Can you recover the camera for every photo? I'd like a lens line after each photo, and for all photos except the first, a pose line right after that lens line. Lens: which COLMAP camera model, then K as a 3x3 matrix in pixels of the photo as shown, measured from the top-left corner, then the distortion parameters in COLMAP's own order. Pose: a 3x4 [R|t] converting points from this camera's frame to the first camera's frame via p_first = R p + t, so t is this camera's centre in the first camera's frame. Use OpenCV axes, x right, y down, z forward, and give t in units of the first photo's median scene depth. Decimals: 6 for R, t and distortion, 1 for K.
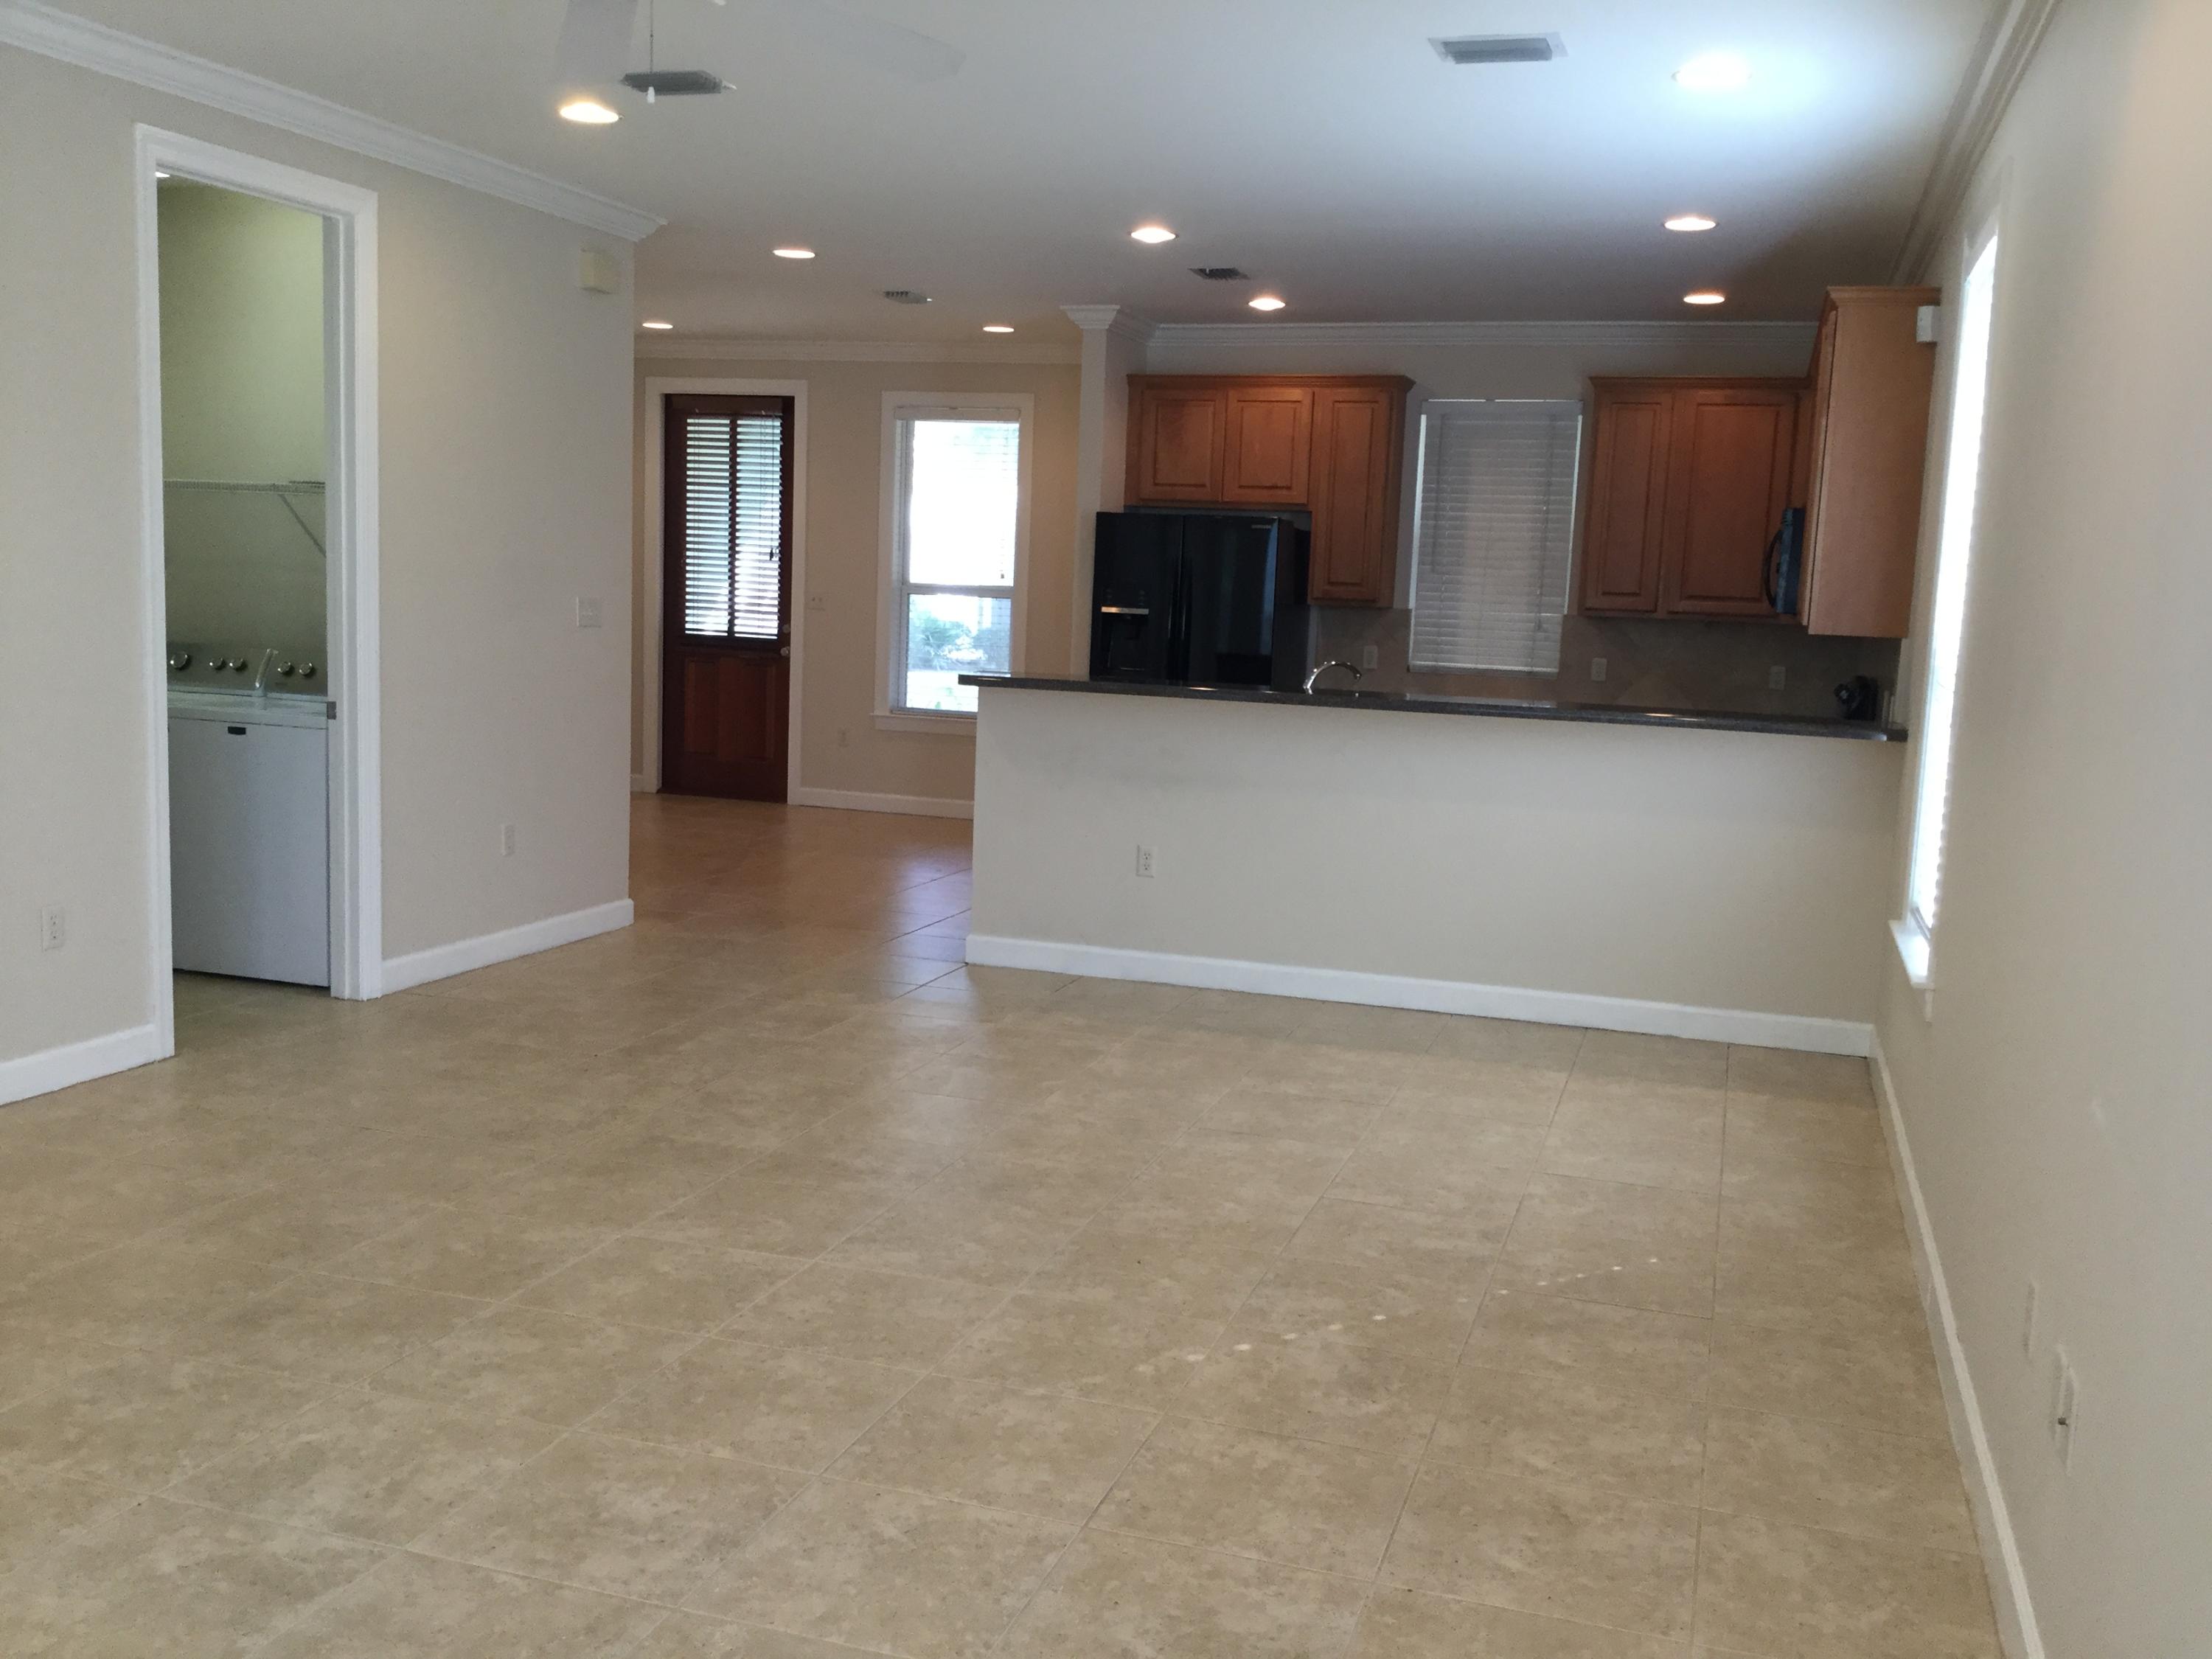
lens RADIAL K [[2005.0, 0, 1106.0], [0, 2005.0, 829.5], [0, 0, 1]] dist [0.129892, -0.292595]
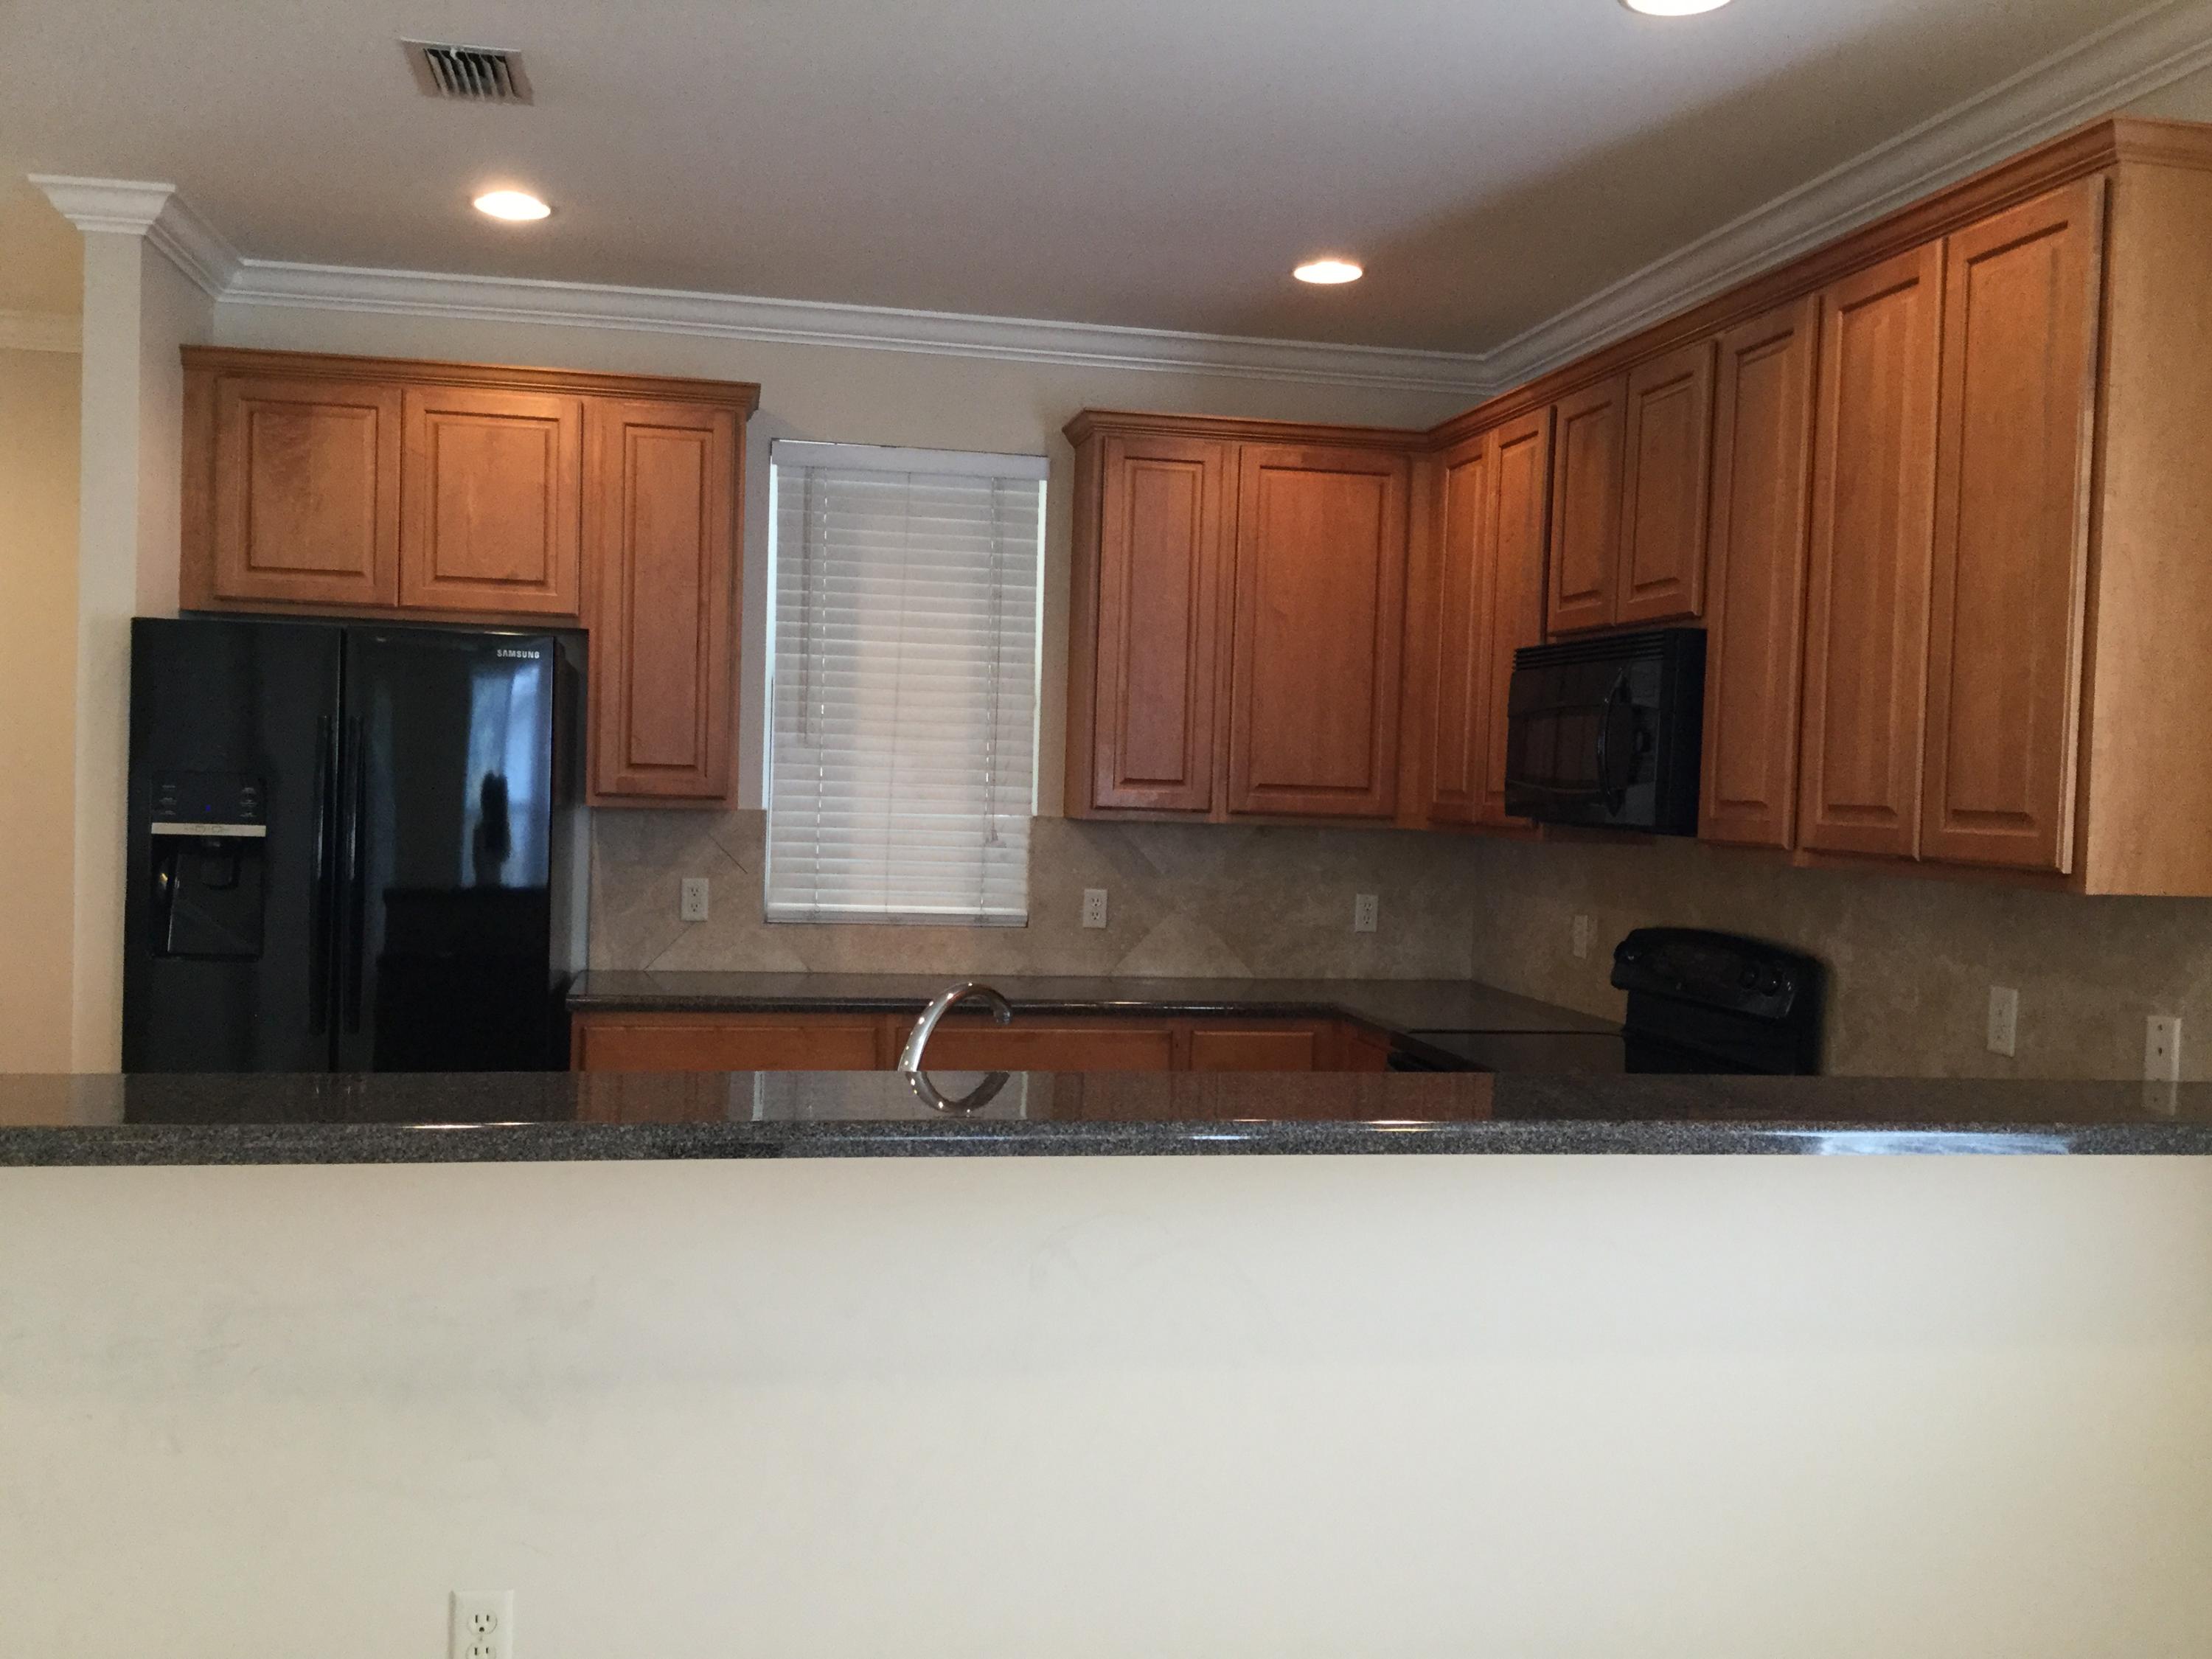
lens RADIAL K [[2005.0, 0, 1106.0], [0, 2005.0, 829.5], [0, 0, 1]] dist [0.129892, -0.292595]
pose [[0.875327, -0.026907, 0.482782, -0.034640], [0.064539, 0.996018, -0.061505, -0.065444], [-0.479204, 0.084996, 0.873578, 0.482025]]
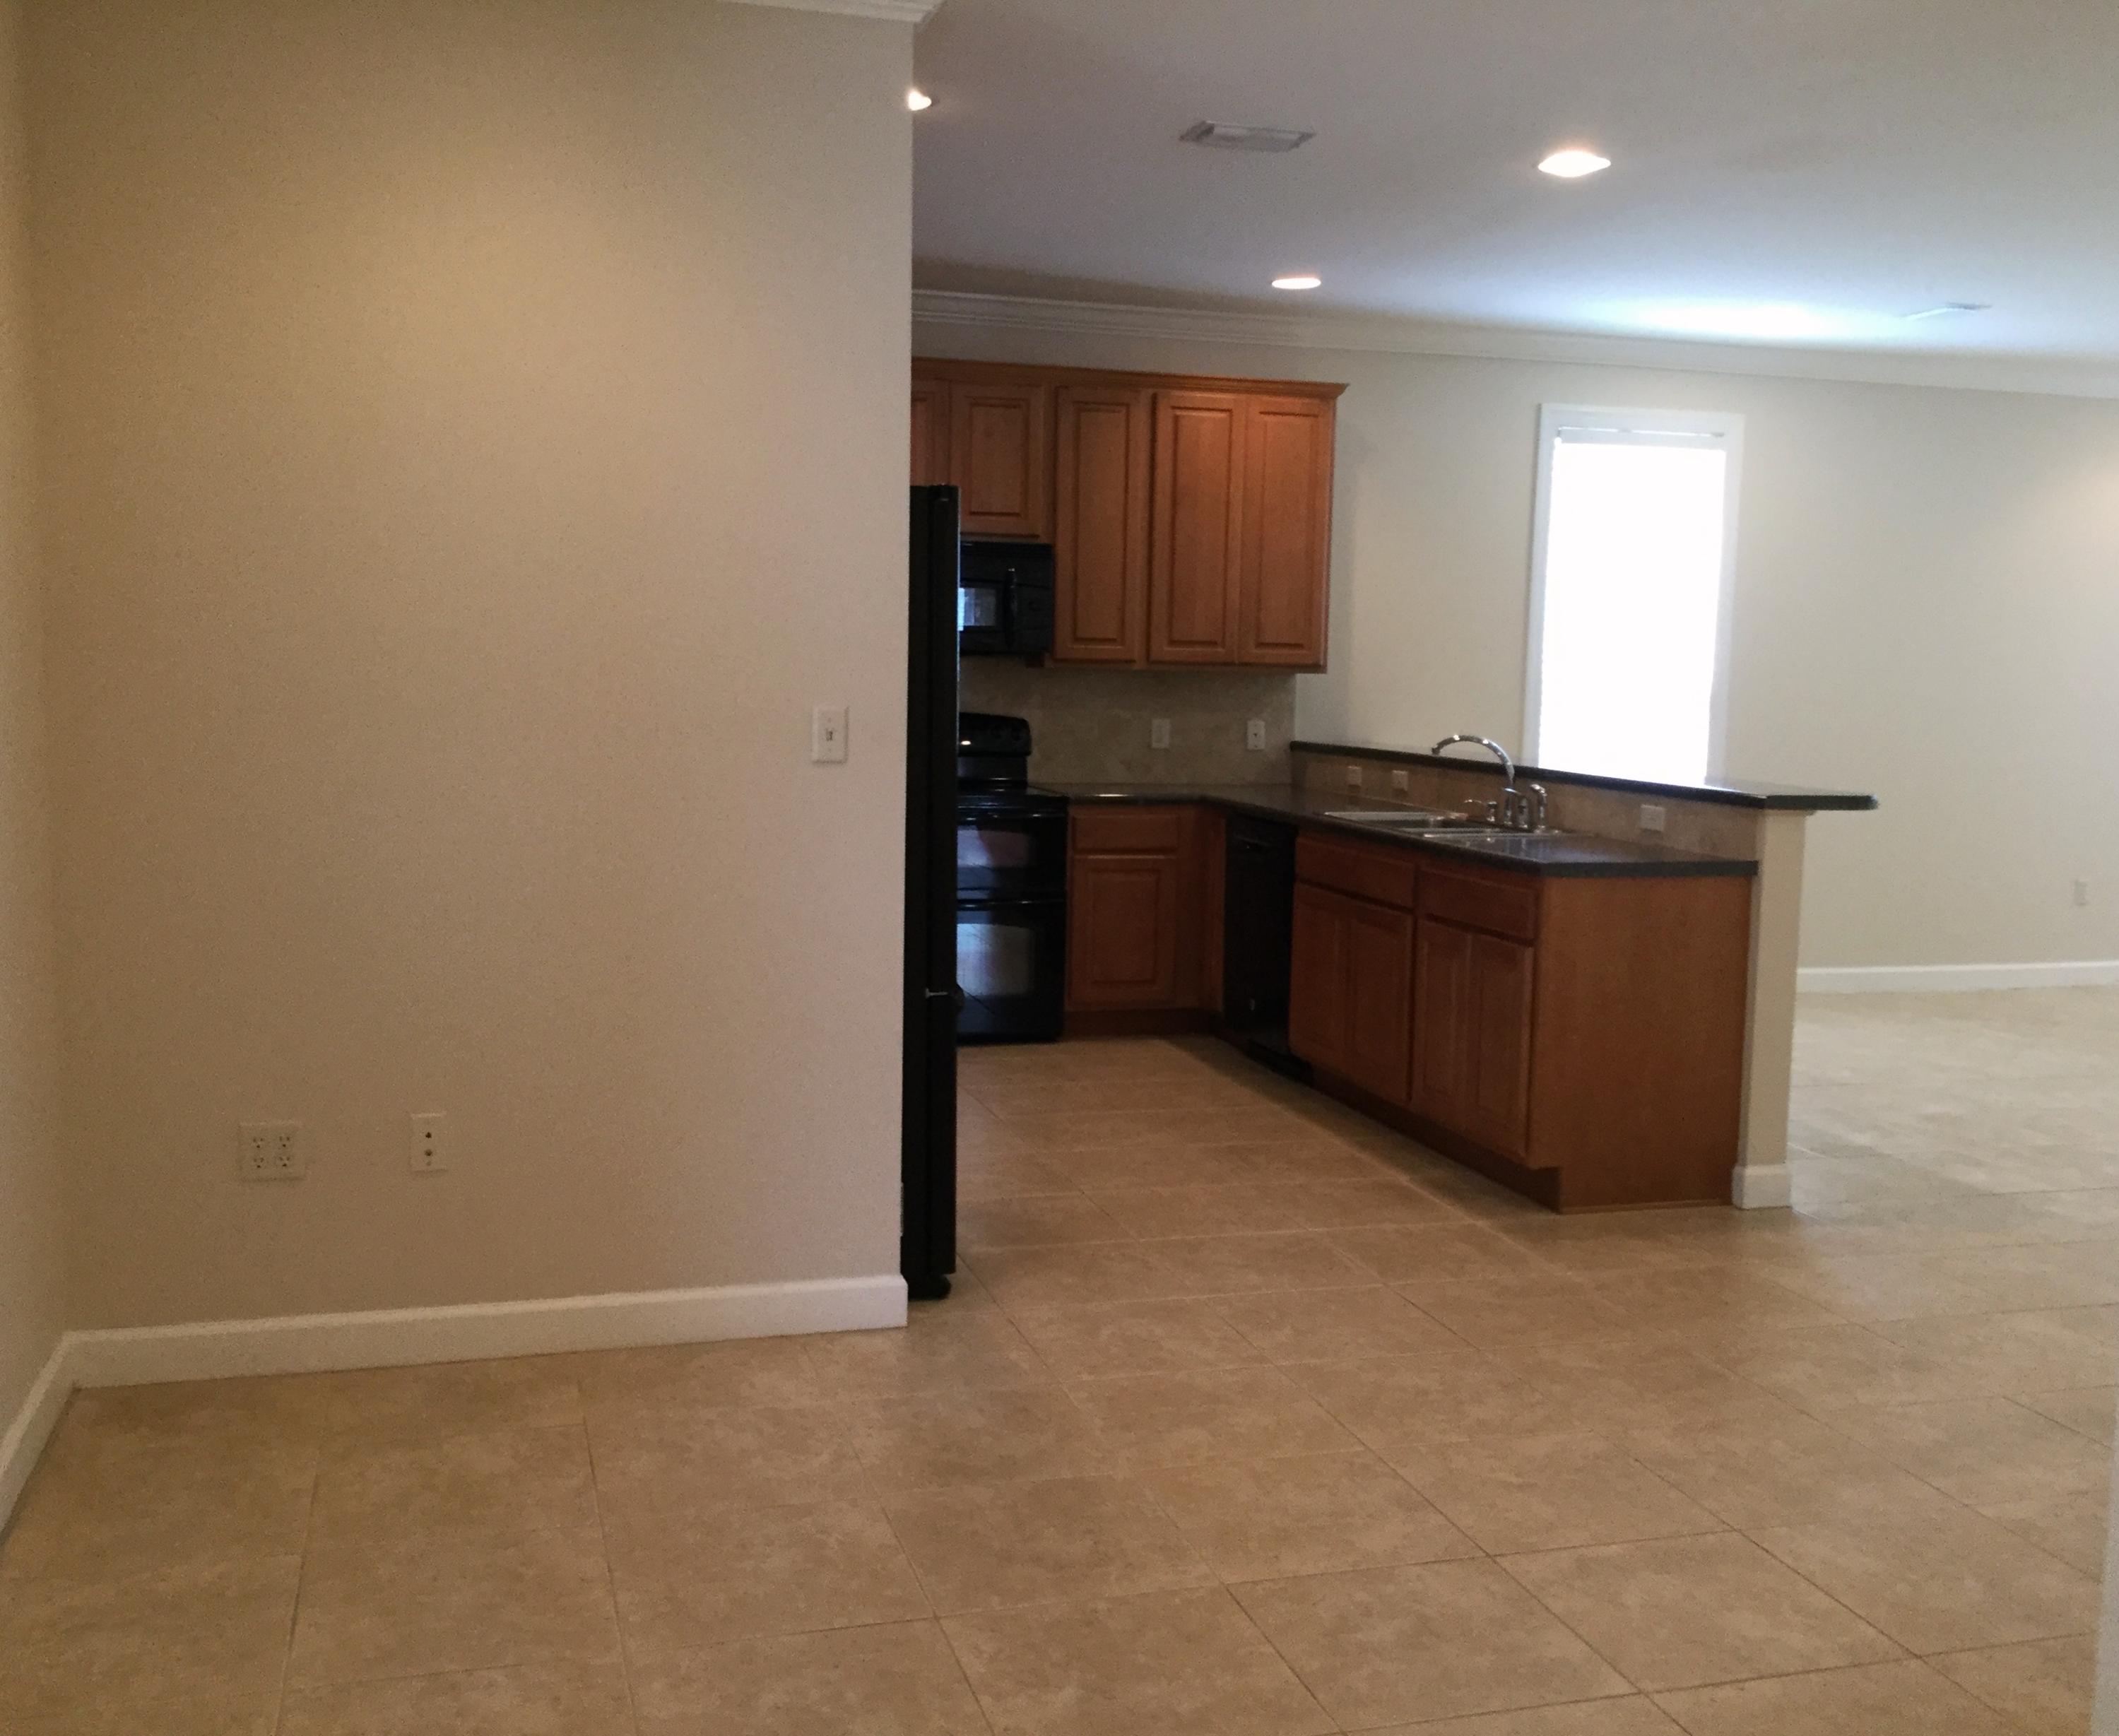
lens RADIAL K [[2077.8, 0, 1059.5], [0, 2077.8, 868.0], [0, 0, 1]] dist [0.096874, -0.192057]
pose [[-0.550008, -0.139010, 0.823509, -0.392133], [0.060083, 0.976909, 0.205033, -0.163860], [-0.832995, 0.162249, -0.528955, 1.201653]]
